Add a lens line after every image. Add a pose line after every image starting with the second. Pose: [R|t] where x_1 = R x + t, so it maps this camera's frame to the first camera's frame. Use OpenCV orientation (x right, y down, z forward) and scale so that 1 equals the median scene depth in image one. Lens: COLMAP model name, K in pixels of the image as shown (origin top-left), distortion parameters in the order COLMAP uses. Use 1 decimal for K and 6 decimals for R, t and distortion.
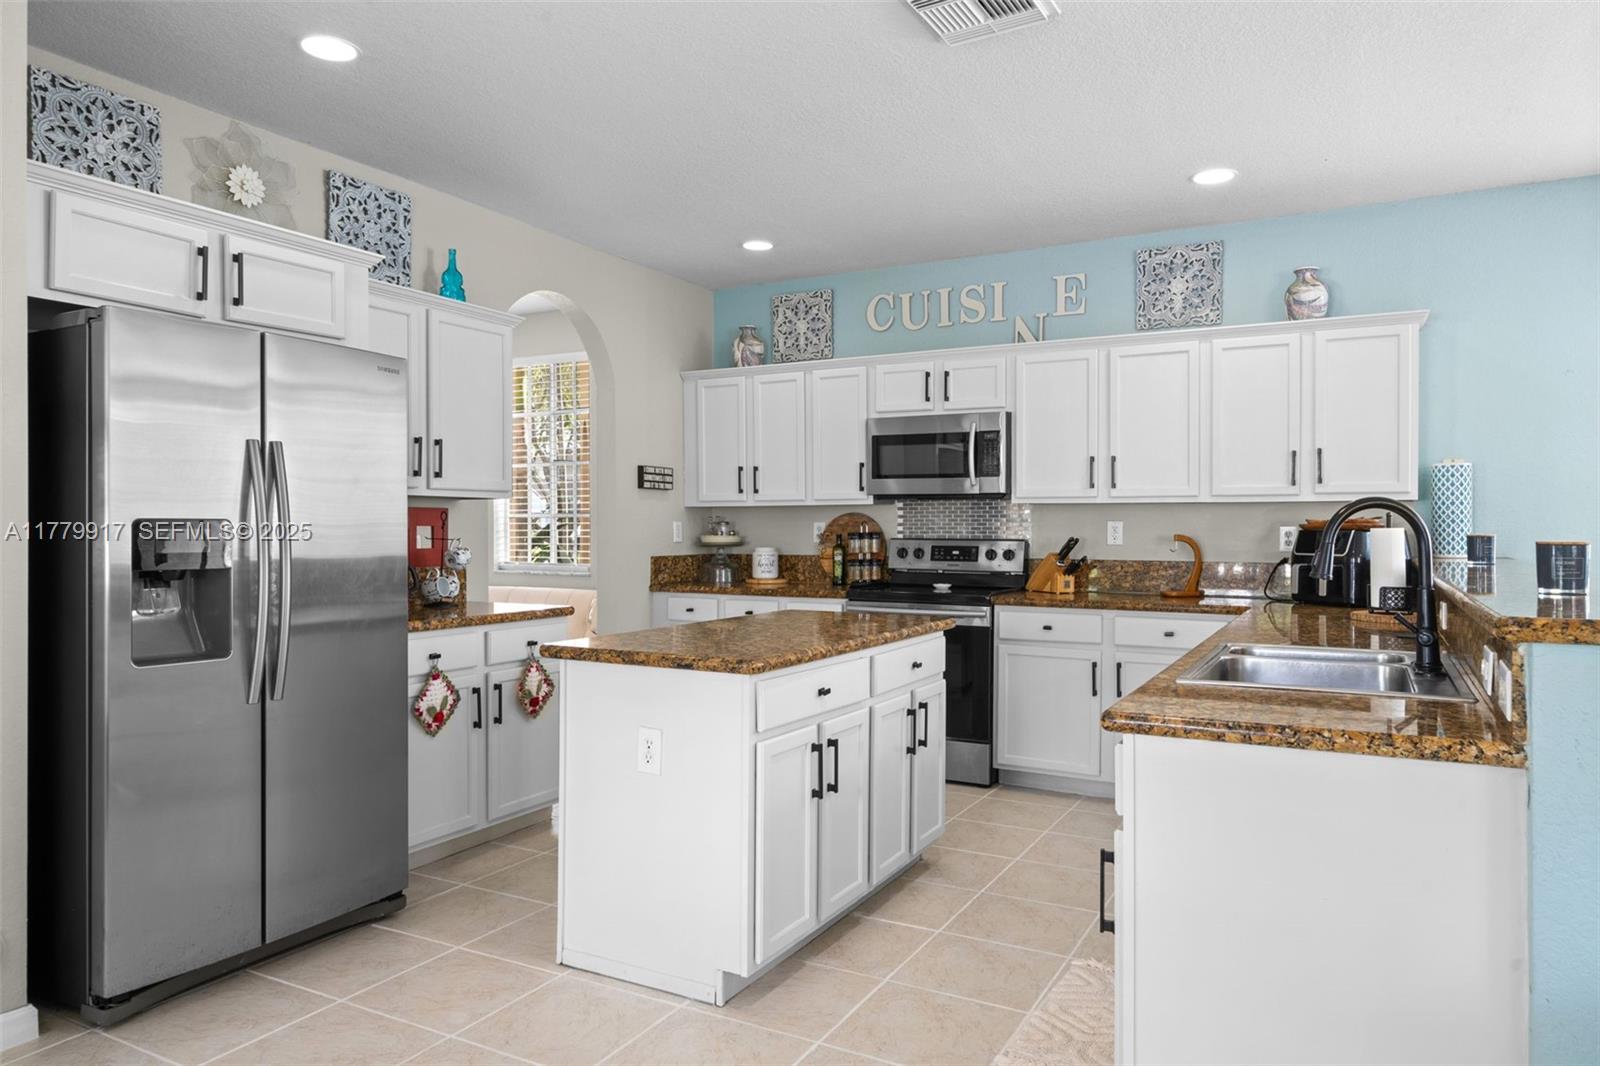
lens RADIAL K [[1053.7, 0, 799.5], [0, 1053.7, 531.4], [0, 0, 1]] dist [0.004588, -0.000027]
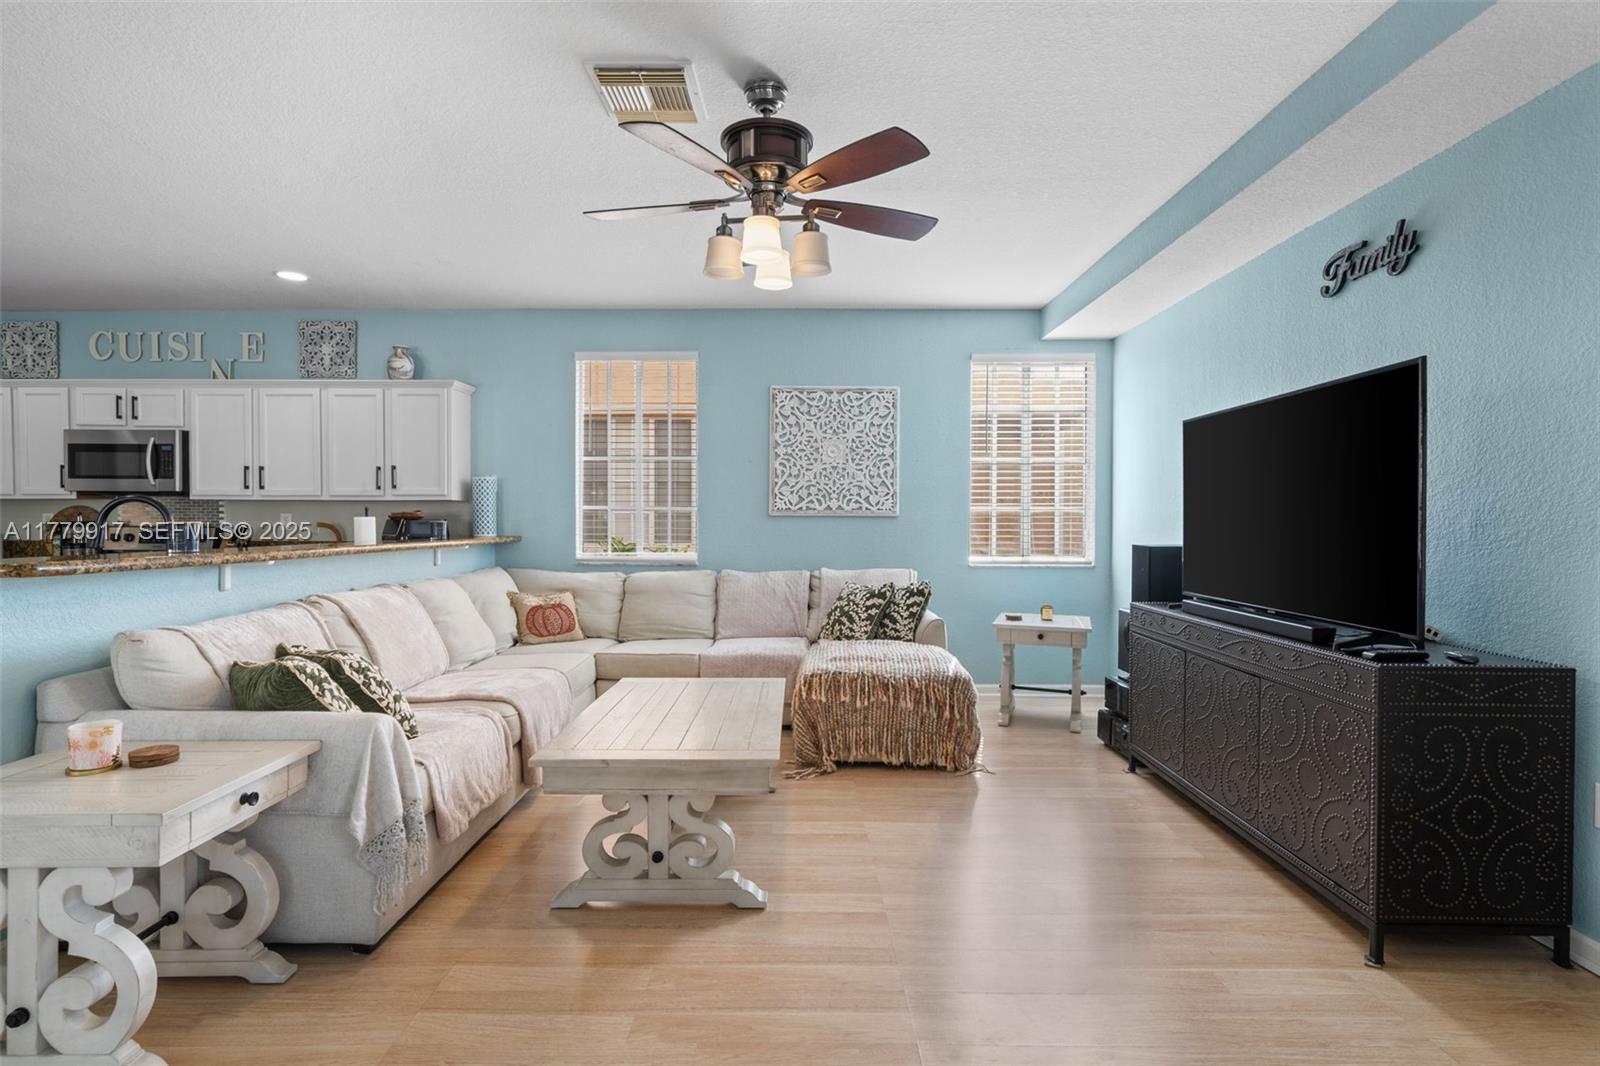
lens RADIAL K [[783.4, 0, 800.4], [0, 783.4, 524.4], [0, 0, 1]] dist [-0.000139, 0.000156]
pose [[0.877413, -0.003130, 0.479726, 0.391398], [0.001827, 0.999993, 0.003181, 0.003263], [-0.479732, -0.001915, 0.877413, -0.231951]]
